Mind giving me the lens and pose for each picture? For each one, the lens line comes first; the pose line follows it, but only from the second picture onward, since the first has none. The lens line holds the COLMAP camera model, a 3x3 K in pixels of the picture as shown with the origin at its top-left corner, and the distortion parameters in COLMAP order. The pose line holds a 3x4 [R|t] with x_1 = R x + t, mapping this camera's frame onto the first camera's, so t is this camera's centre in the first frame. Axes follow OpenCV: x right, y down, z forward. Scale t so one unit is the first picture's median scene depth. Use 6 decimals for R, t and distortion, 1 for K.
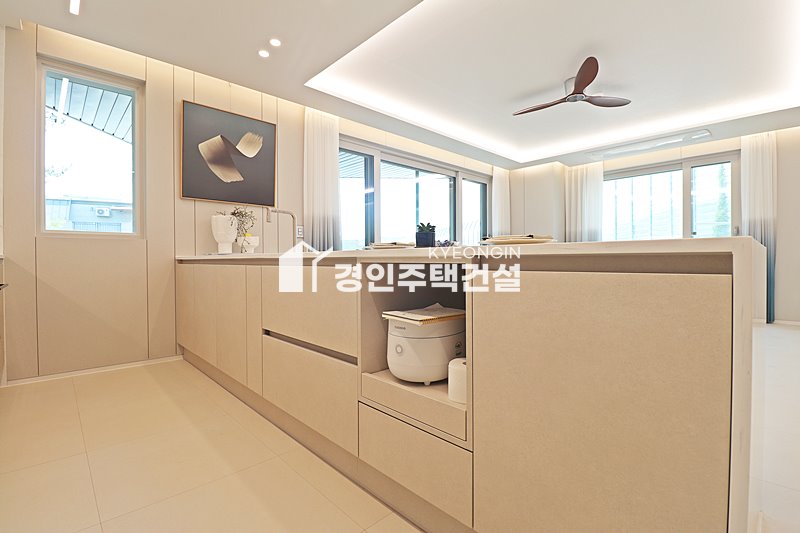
lens RADIAL K [[367.1, 0, 406.5], [0, 367.1, 266.0], [0, 0, 1]] dist [-0.010138, -0.007439]
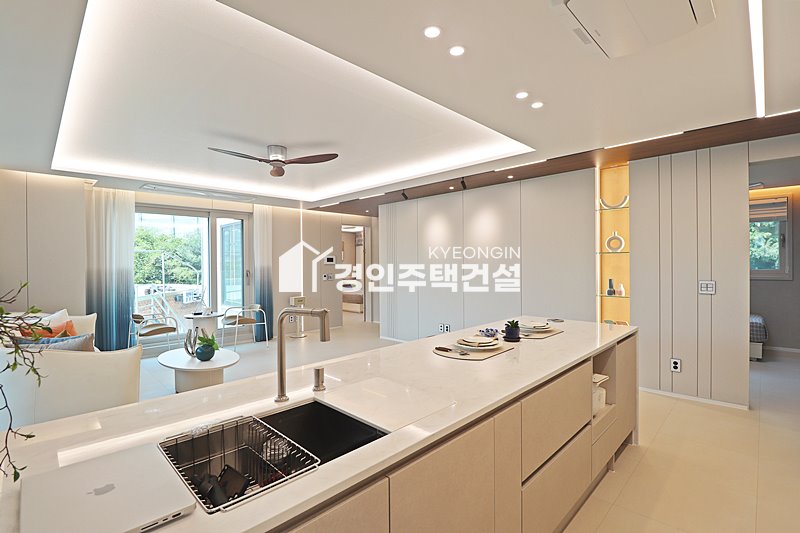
lens RADIAL K [[367.1, 0, 404.1], [0, 367.1, 267.2], [0, 0, 1]] dist [-0.010138, -0.007439]
pose [[-0.028155, -0.001085, 0.999603, -0.420056], [0.025835, 0.999665, 0.001813, -0.105851], [-0.999270, 0.025876, -0.028117, 0.467011]]
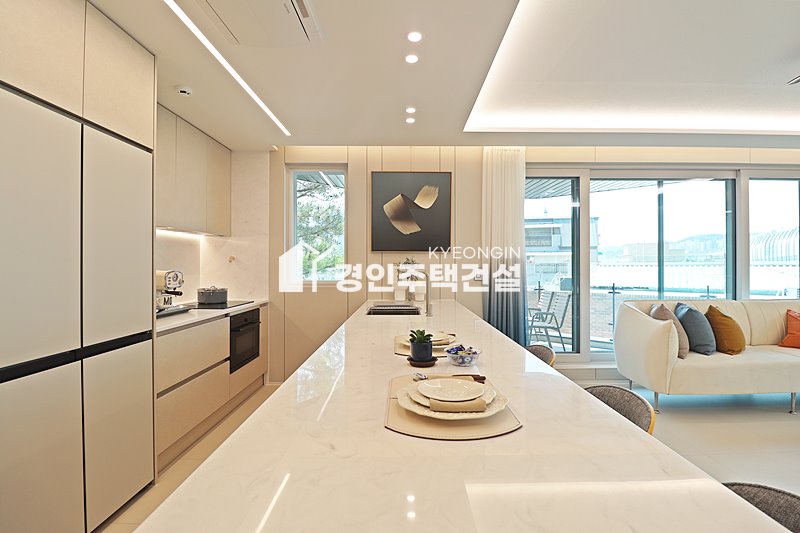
lens RADIAL K [[367.1, 0, 402.8], [0, 367.1, 260.9], [0, 0, 1]] dist [-0.010138, -0.007439]
pose [[0.722053, -0.003802, -0.691827, 0.182482], [-0.015039, 0.999662, -0.021190, -0.081718], [0.691674, 0.025705, 0.721752, 0.121235]]
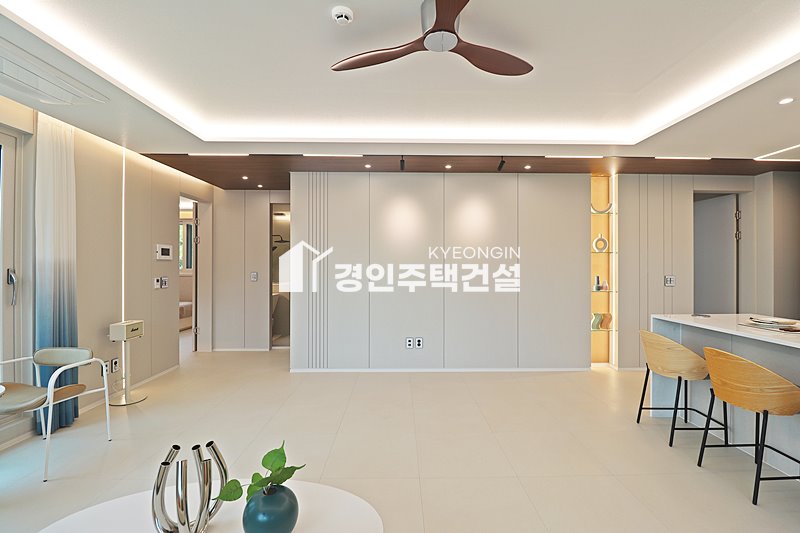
lens RADIAL K [[367.1, 0, 406.7], [0, 367.1, 265.3], [0, 0, 1]] dist [-0.010138, -0.007439]
pose [[-0.734220, 0.005220, 0.678891, 0.114409], [0.015217, 0.999846, 0.008769, -0.108049], [-0.678741, 0.016769, -0.734186, 0.975546]]
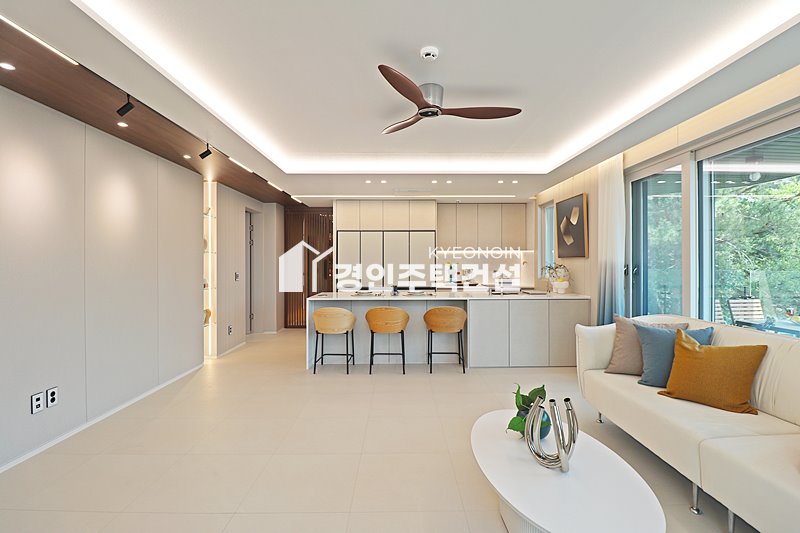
lens RADIAL K [[367.1, 0, 399.3], [0, 367.1, 264.7], [0, 0, 1]] dist [-0.010138, -0.007439]
pose [[-0.691953, 0.009887, -0.721875, 0.720340], [-0.006328, 0.999785, 0.019759, -0.114119], [0.721915, 0.018241, -0.691741, 1.017016]]
